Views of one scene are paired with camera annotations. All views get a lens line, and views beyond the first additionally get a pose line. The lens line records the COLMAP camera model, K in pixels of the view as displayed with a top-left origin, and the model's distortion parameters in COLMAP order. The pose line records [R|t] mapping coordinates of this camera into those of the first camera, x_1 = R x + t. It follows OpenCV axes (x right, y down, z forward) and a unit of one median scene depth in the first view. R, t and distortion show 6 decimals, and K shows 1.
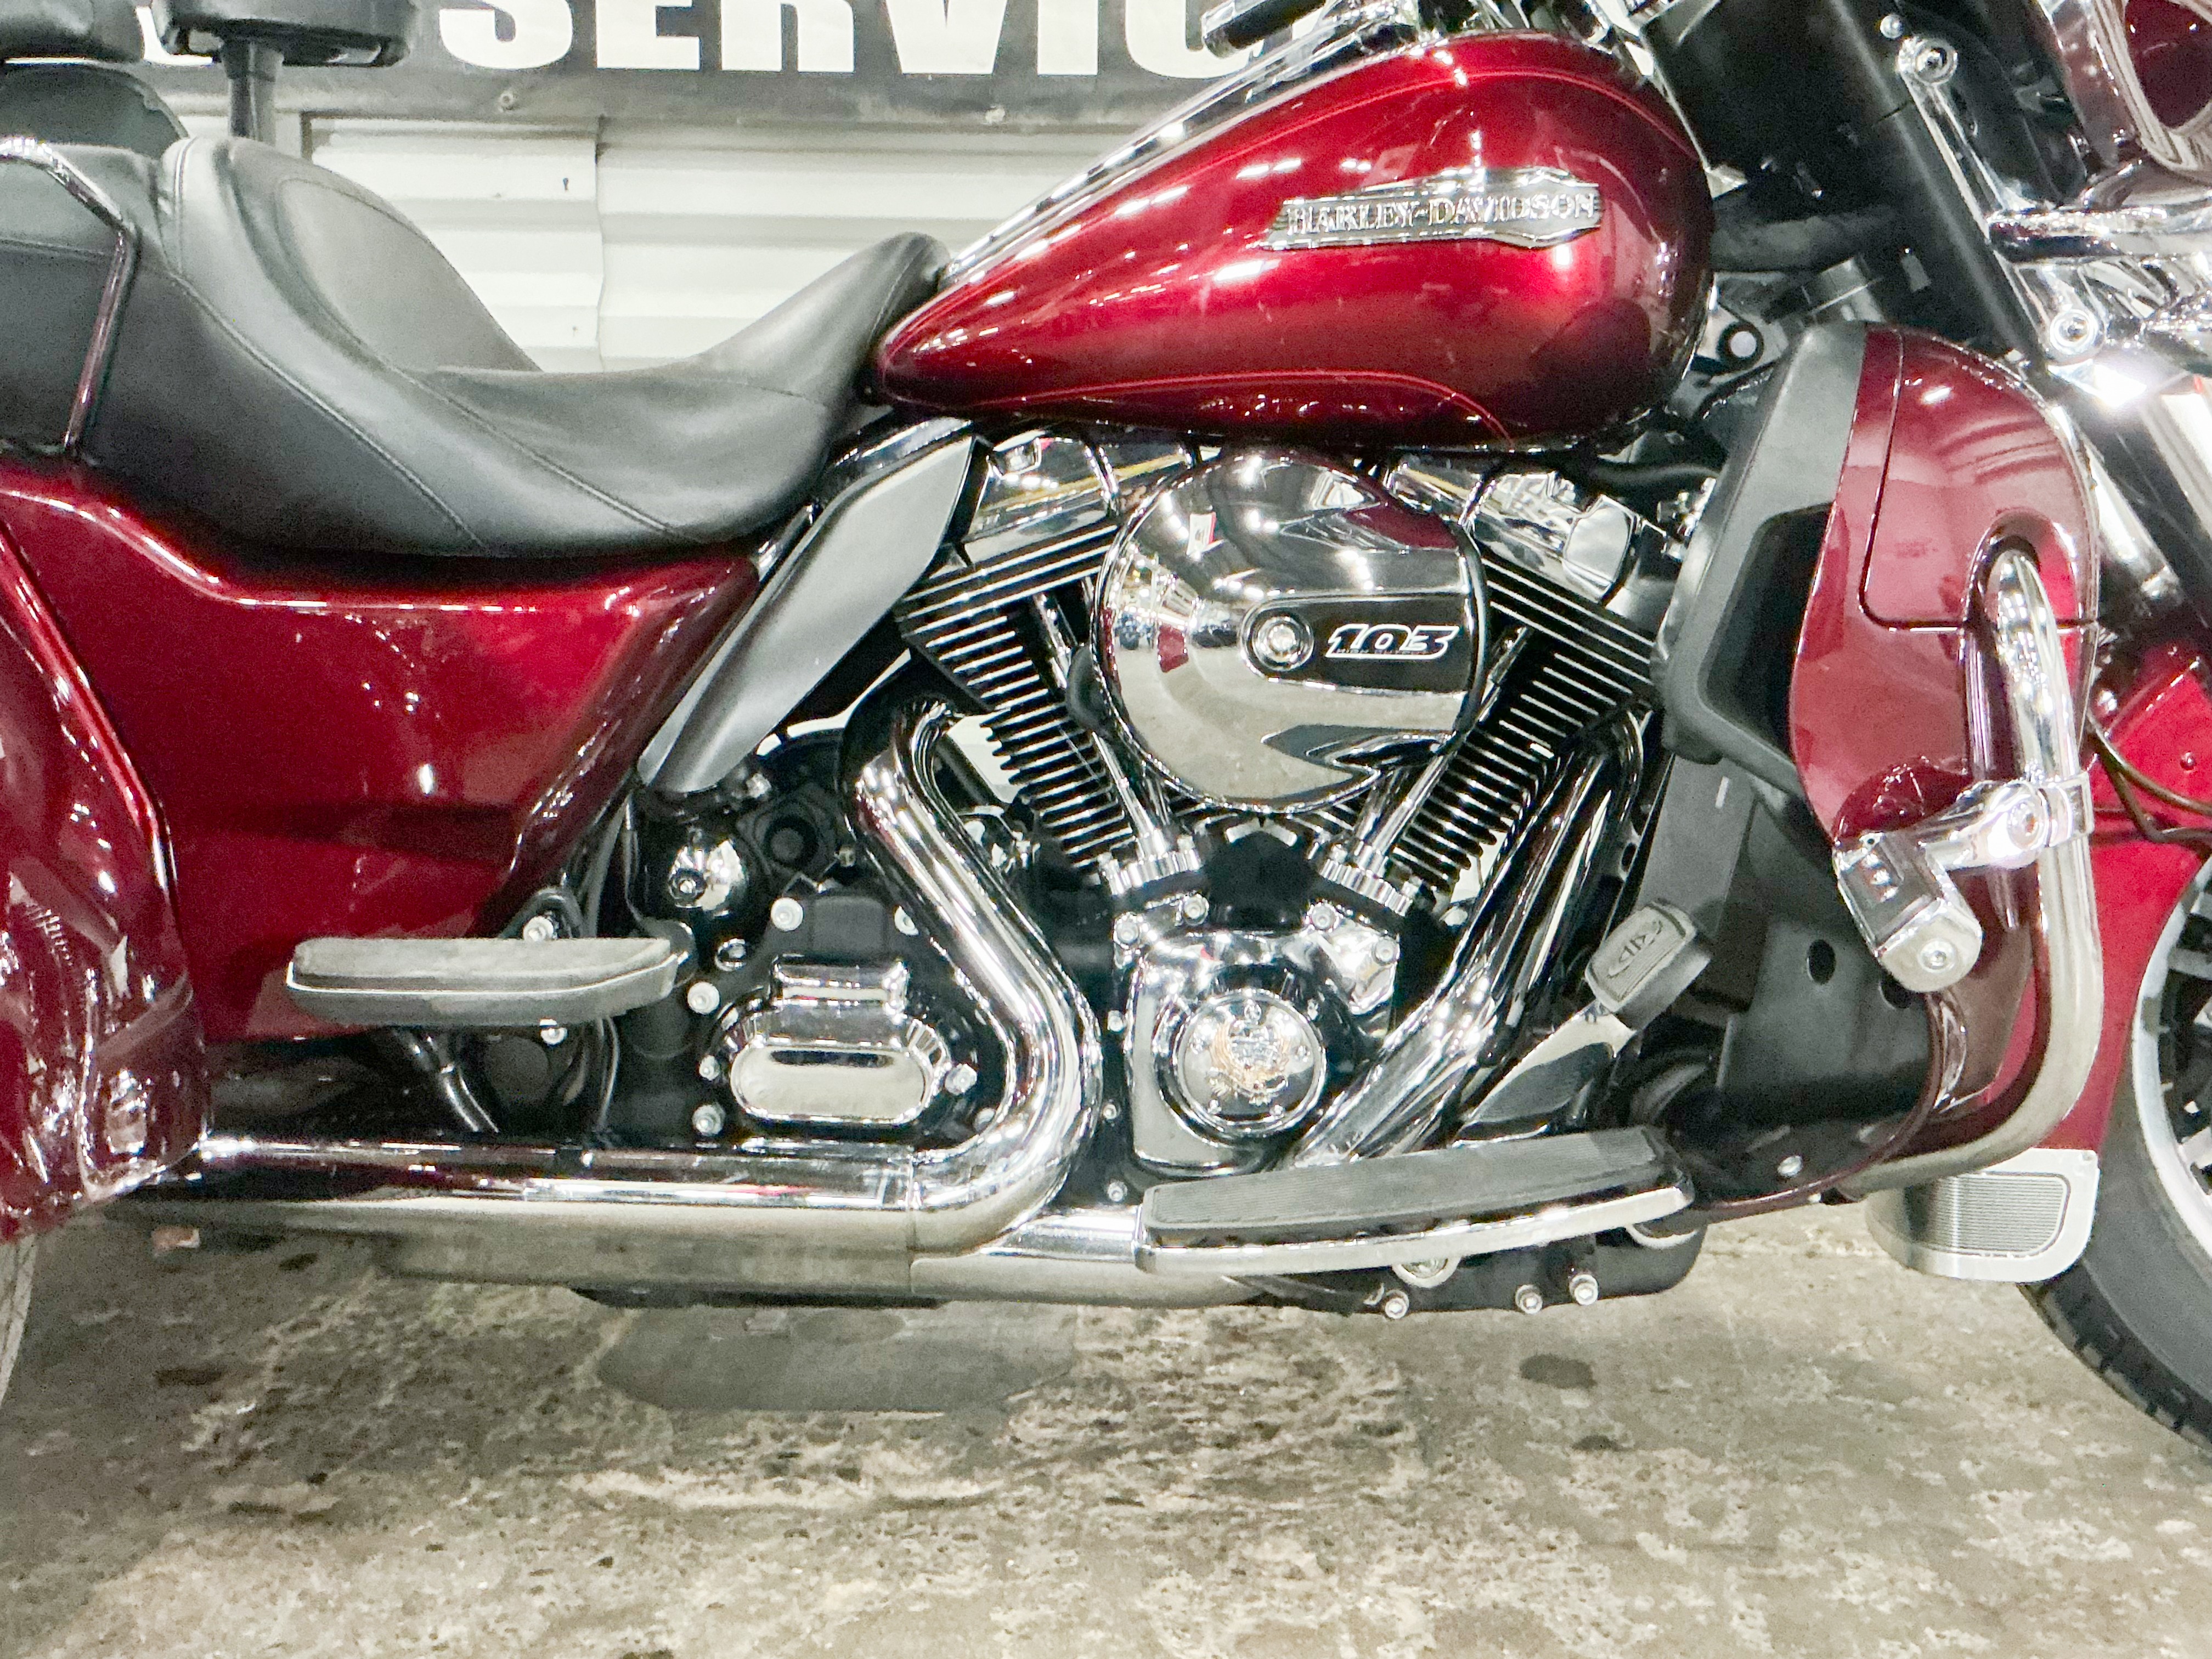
lens RADIAL K [[2380.6, 0, 1110.6], [0, 2380.6, 852.0], [0, 0, 1]] dist [0.187796, -0.440005]
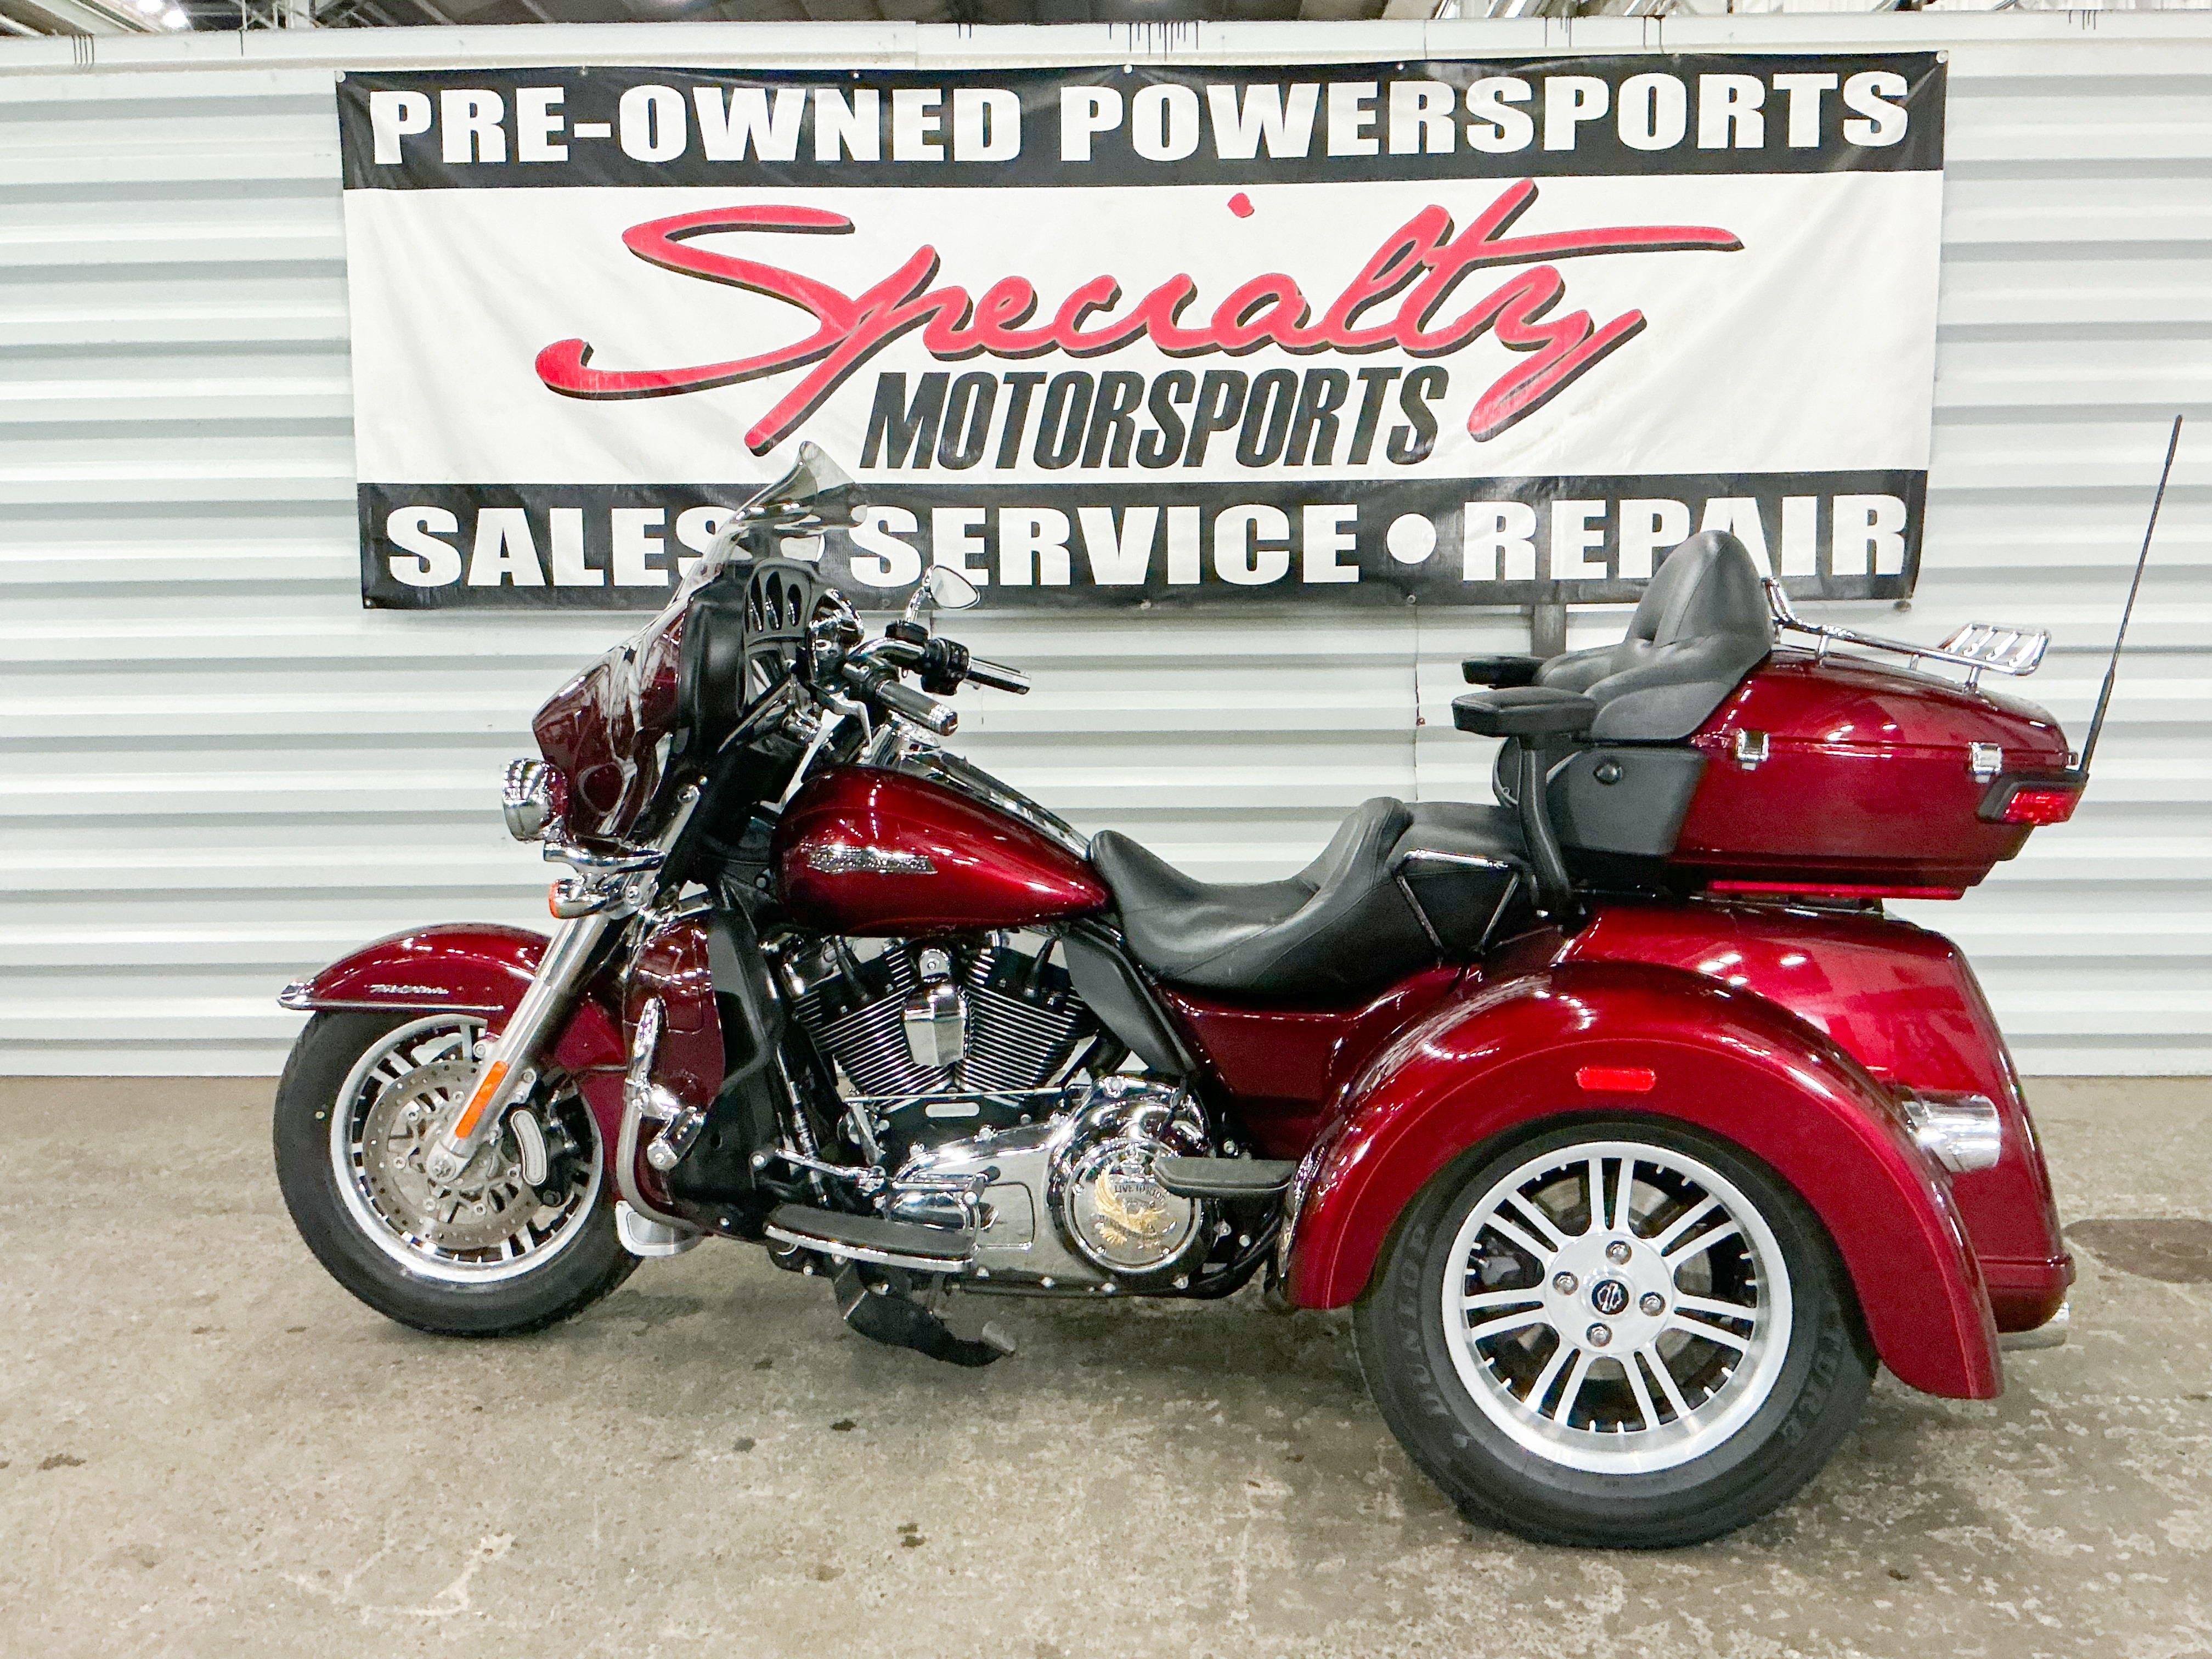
lens RADIAL K [[2149.7, 0, 1106.0], [0, 2149.7, 829.5], [0, 0, 1]] dist [0.158266, -0.344994]
pose [[0.999771, -0.019124, -0.009626, -0.129863], [0.019023, 0.999764, -0.010471, -0.224624], [0.009824, 0.010285, 0.999899, -1.334302]]
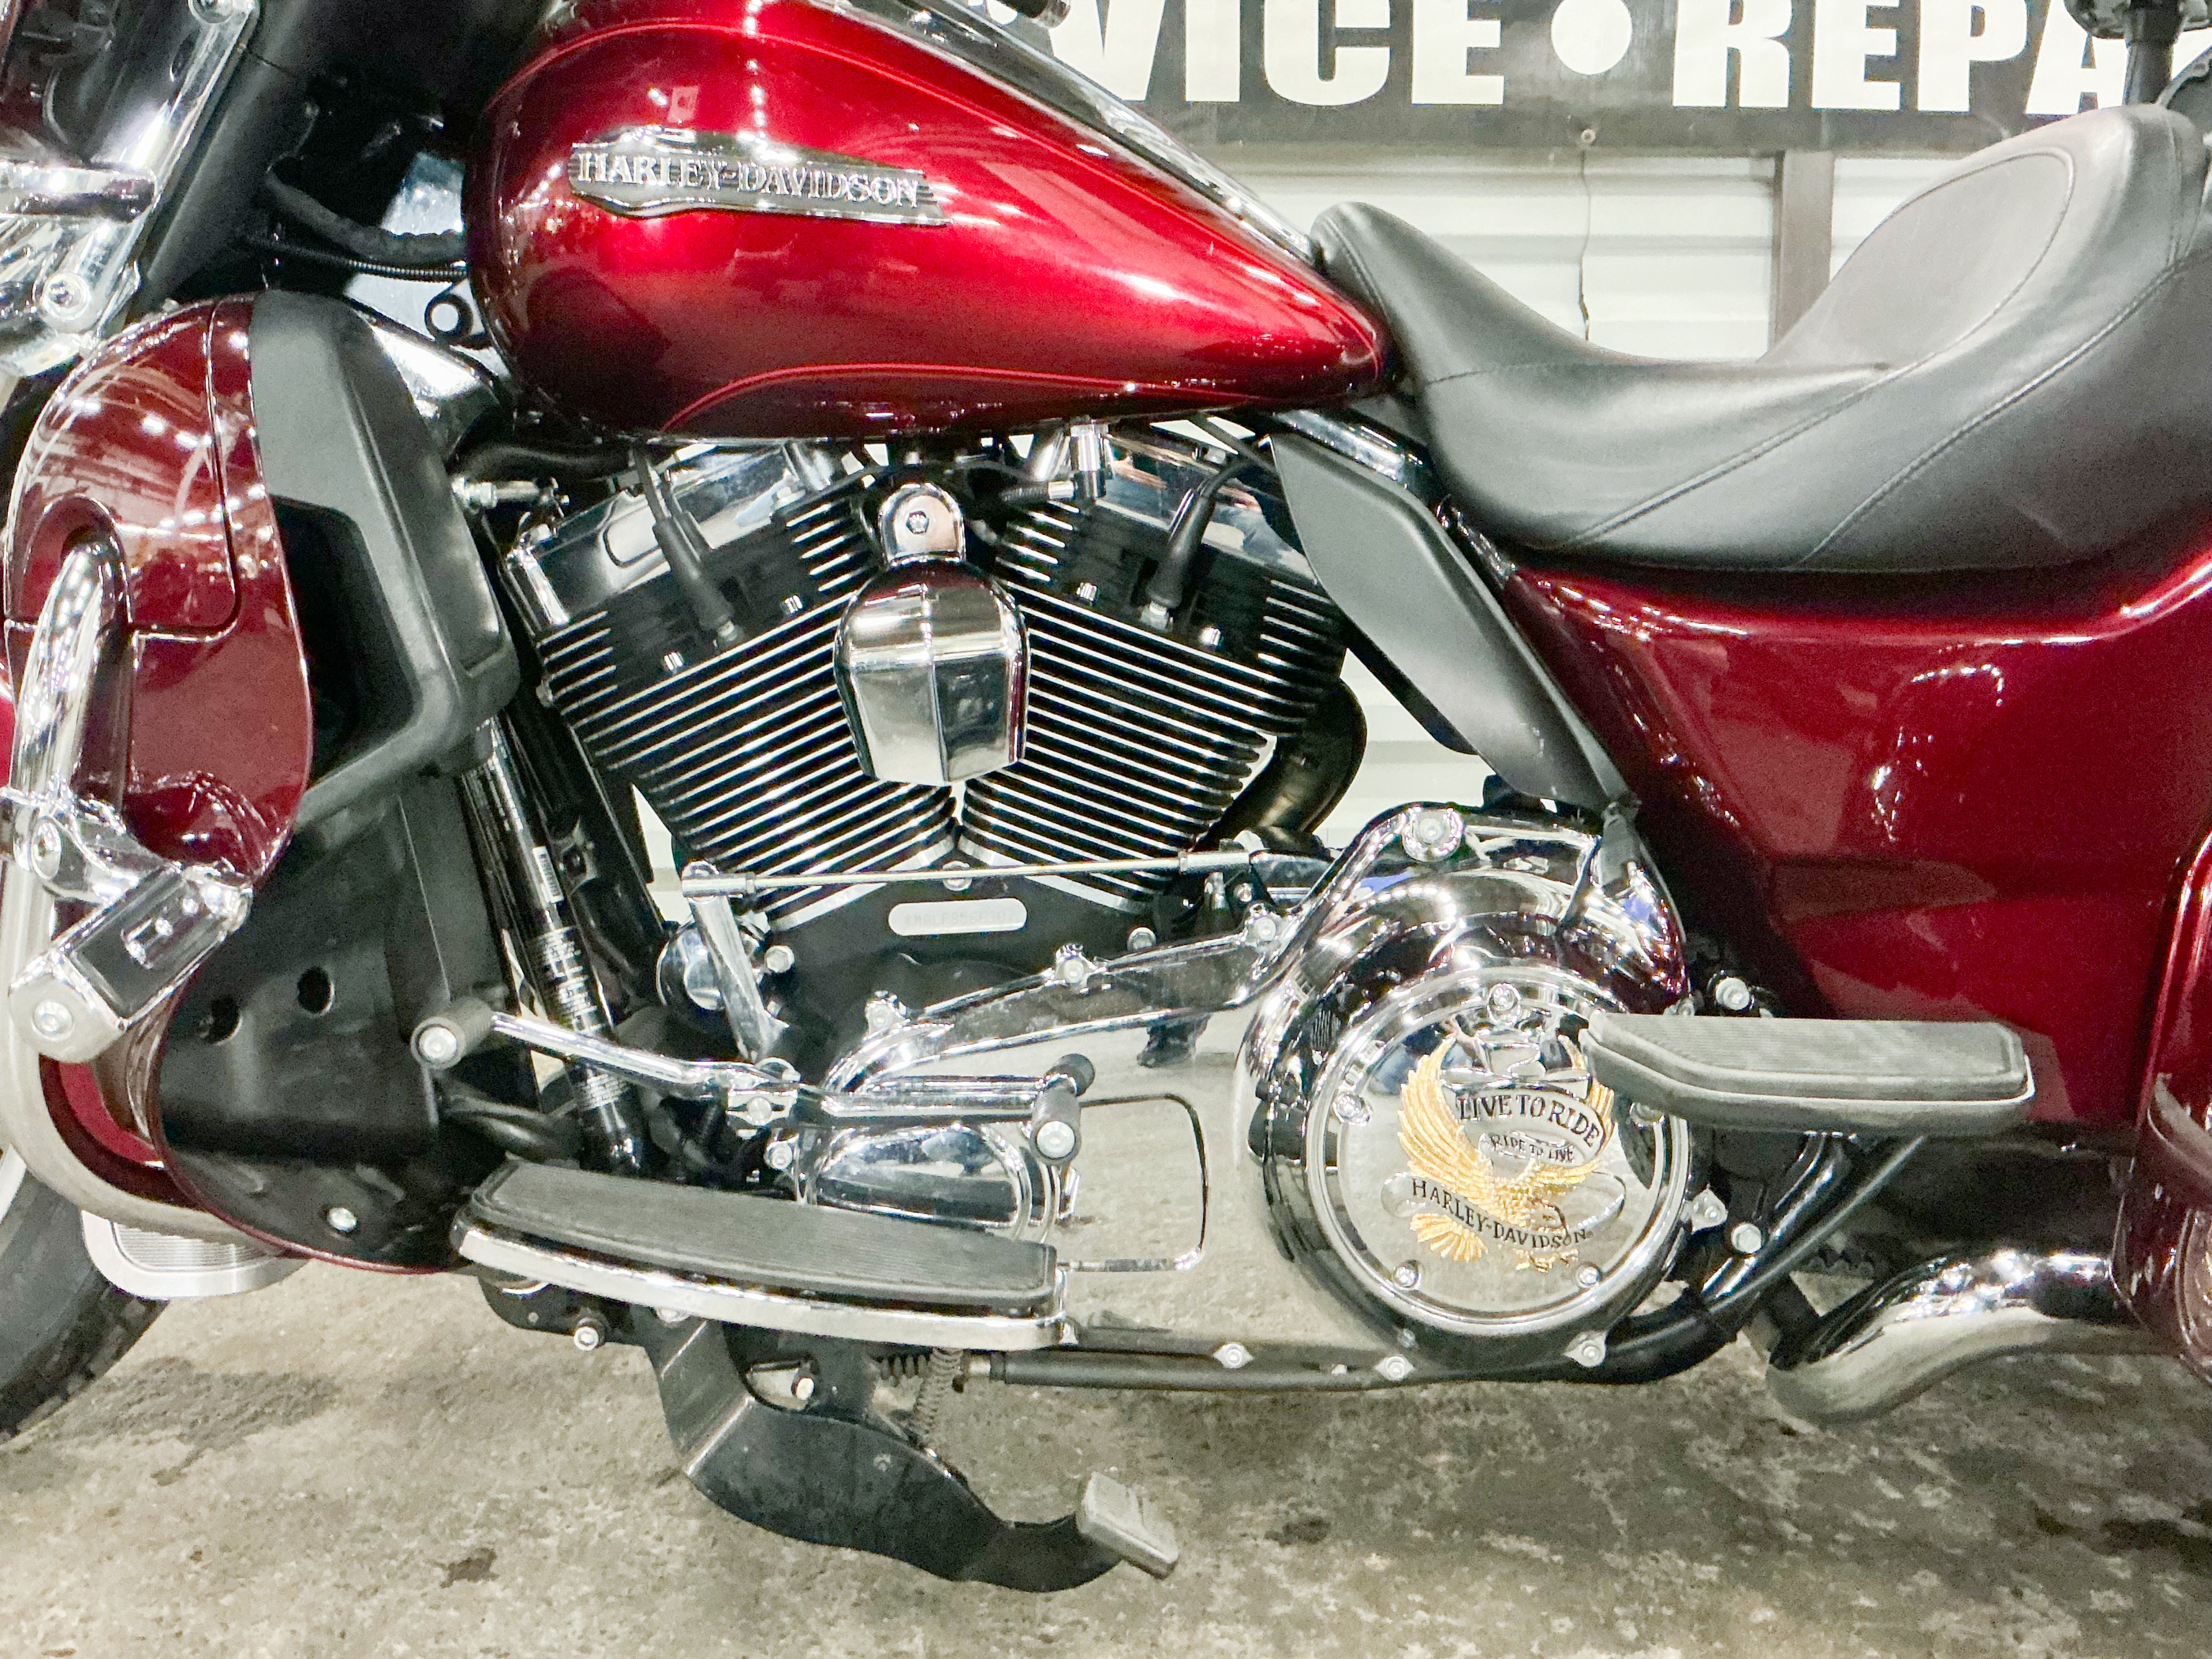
lens RADIAL K [[2149.7, 0, 1106.0], [0, 2149.7, 829.5], [0, 0, 1]] dist [0.158266, -0.344994]
pose [[0.995271, -0.022615, 0.094468, -0.333418], [0.020479, 0.999514, 0.023513, -0.020269], [-0.094953, -0.021467, 0.995250, -0.008174]]
